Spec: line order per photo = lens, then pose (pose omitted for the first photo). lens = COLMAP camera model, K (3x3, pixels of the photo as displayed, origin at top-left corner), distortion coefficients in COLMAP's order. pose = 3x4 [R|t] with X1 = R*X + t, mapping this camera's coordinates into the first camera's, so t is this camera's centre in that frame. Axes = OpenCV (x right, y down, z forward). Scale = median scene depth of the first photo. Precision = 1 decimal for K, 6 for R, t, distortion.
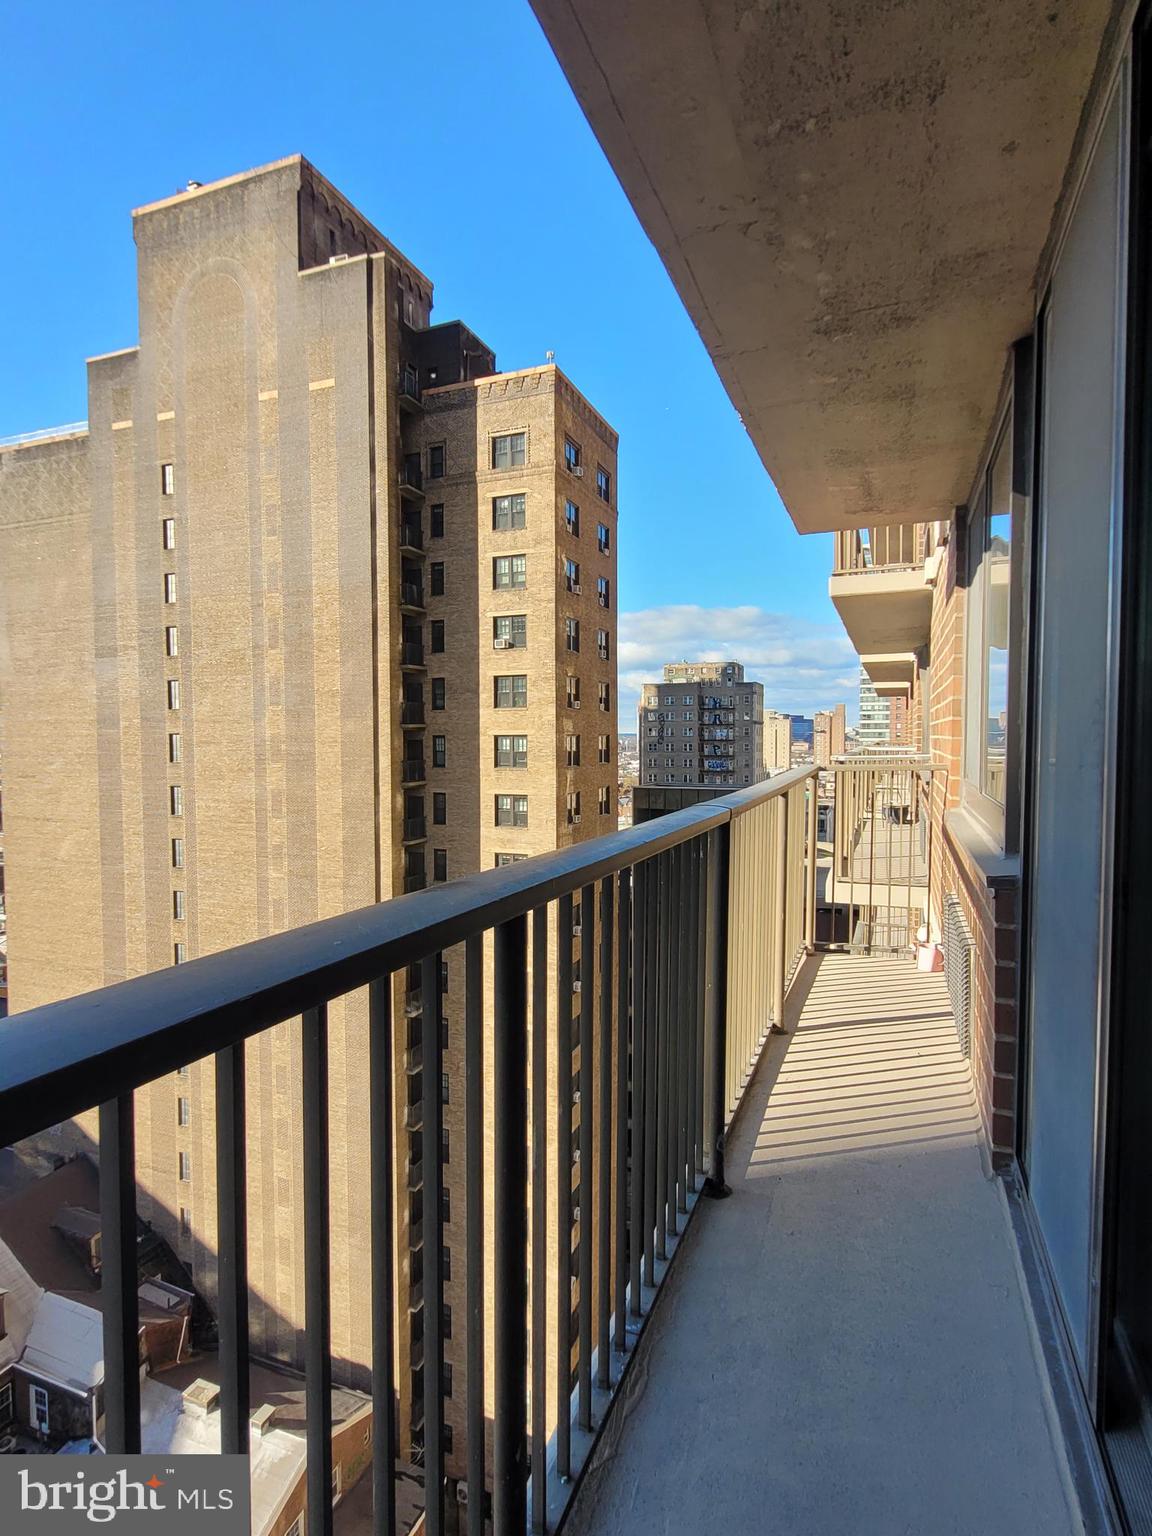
lens RADIAL K [[811.5, 0, 560.9], [0, 811.5, 769.6], [0, 0, 1]] dist [0.002027, 0.000351]
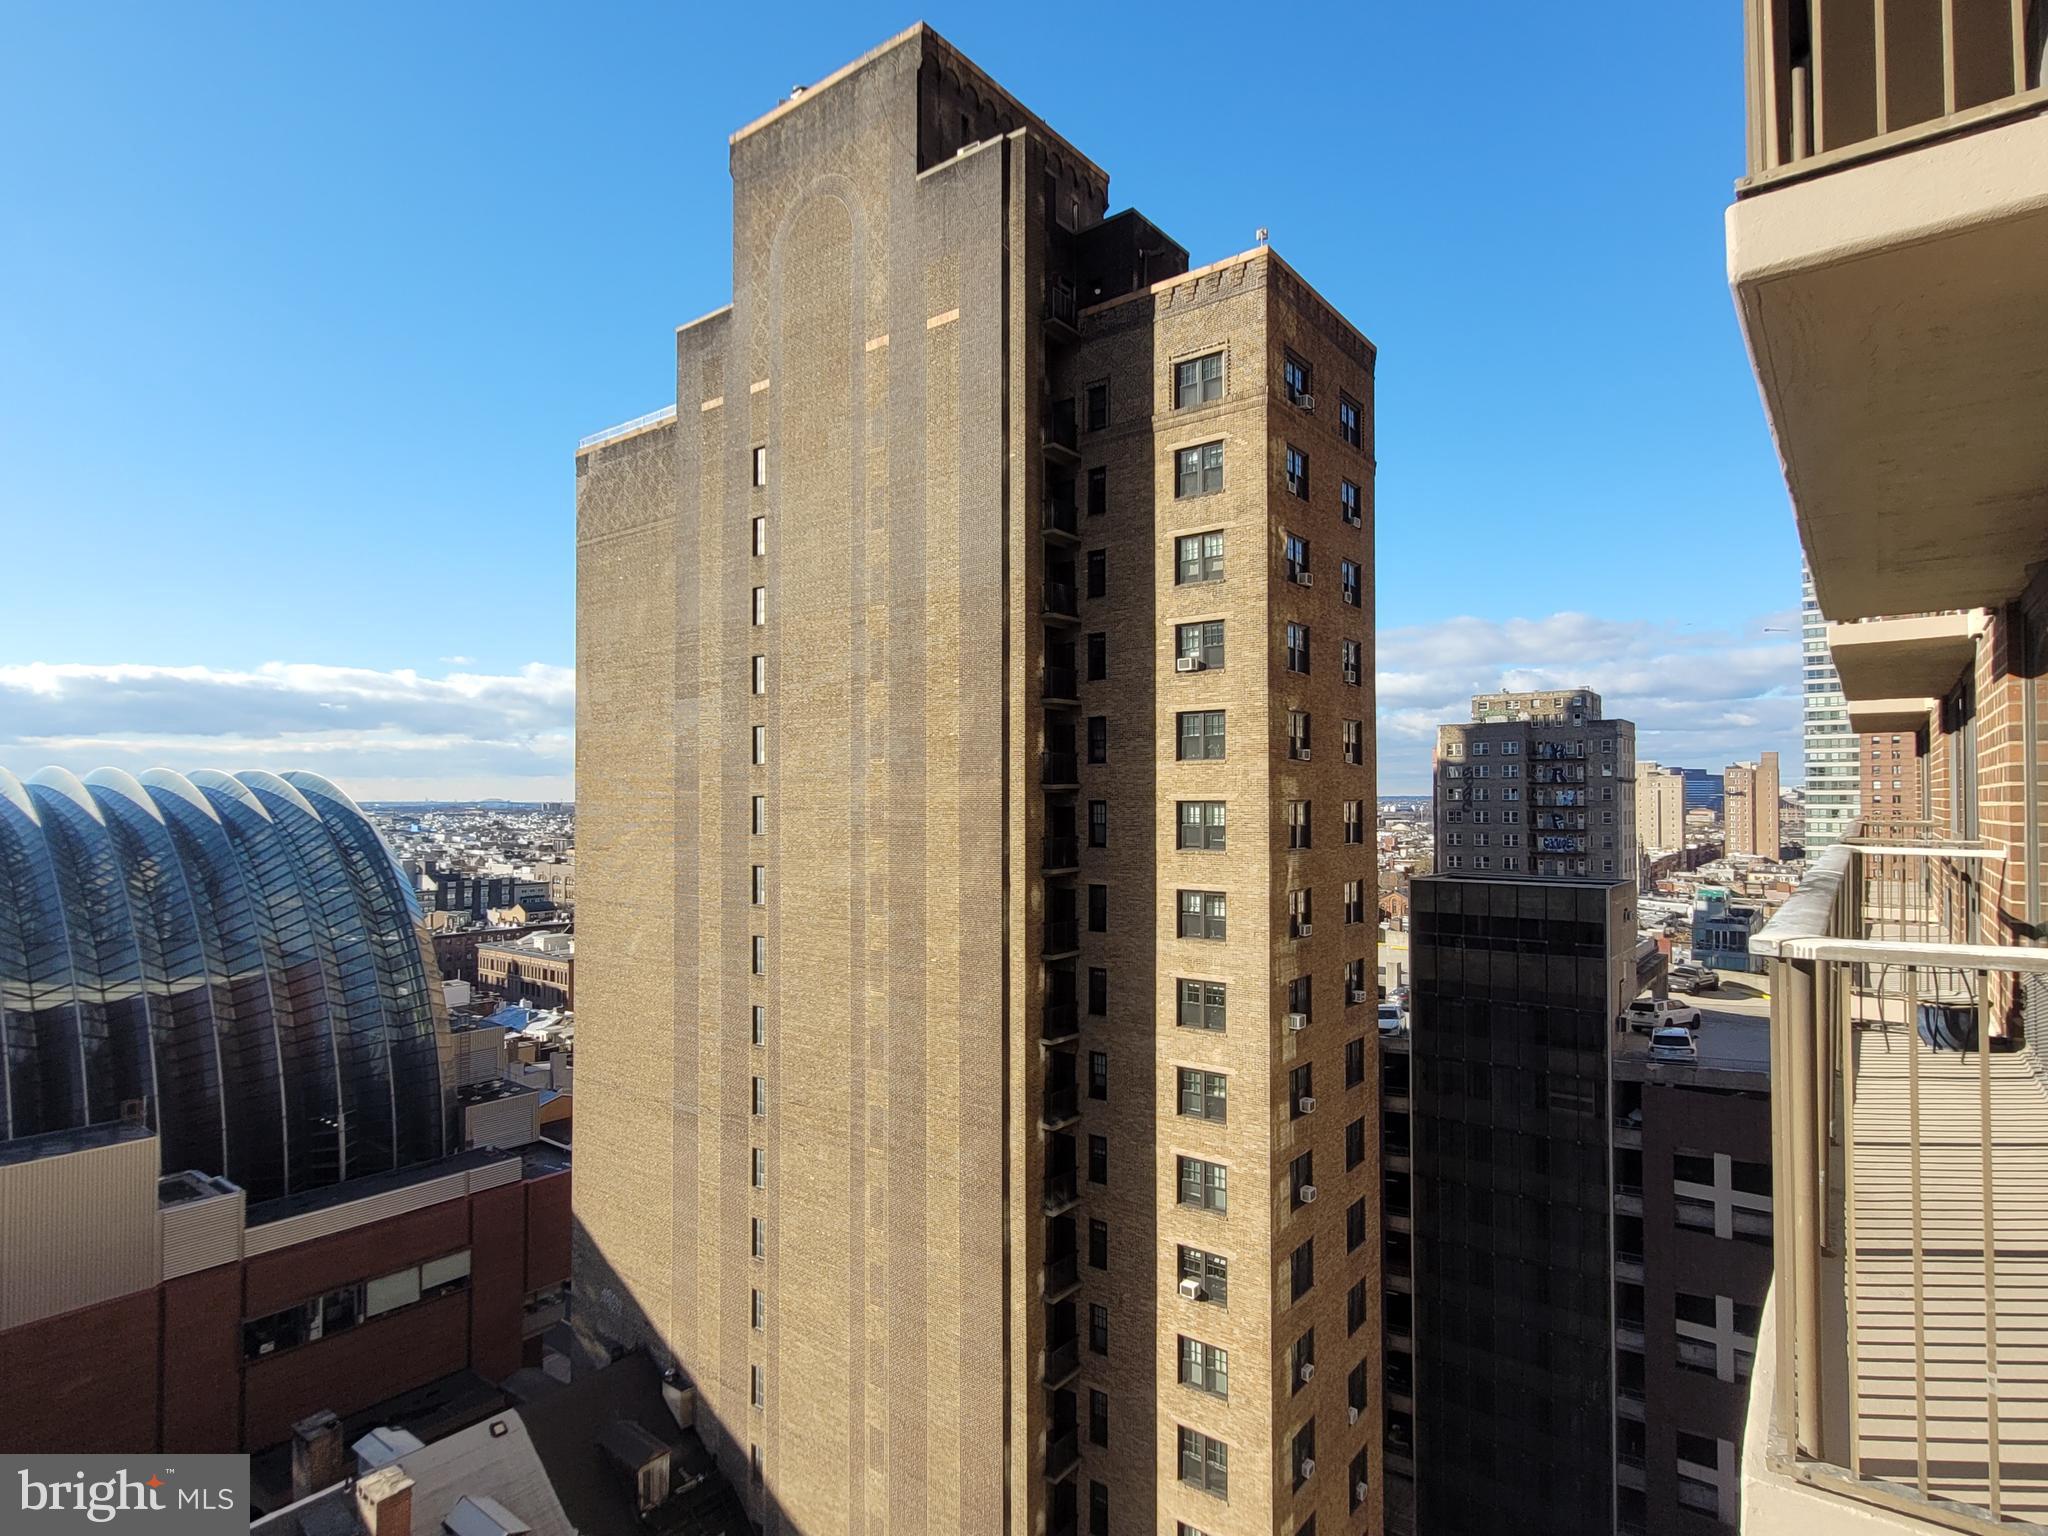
lens RADIAL K [[1082.0, 0, 1022.9], [0, 1082.0, 779.5], [0, 0, 1]] dist [0.002027, 0.000351]
pose [[0.962961, -0.000730, -0.269640, 0.034633], [-0.014998, 0.998303, -0.056263, -0.007195], [0.269224, 0.058223, 0.961316, 0.103496]]
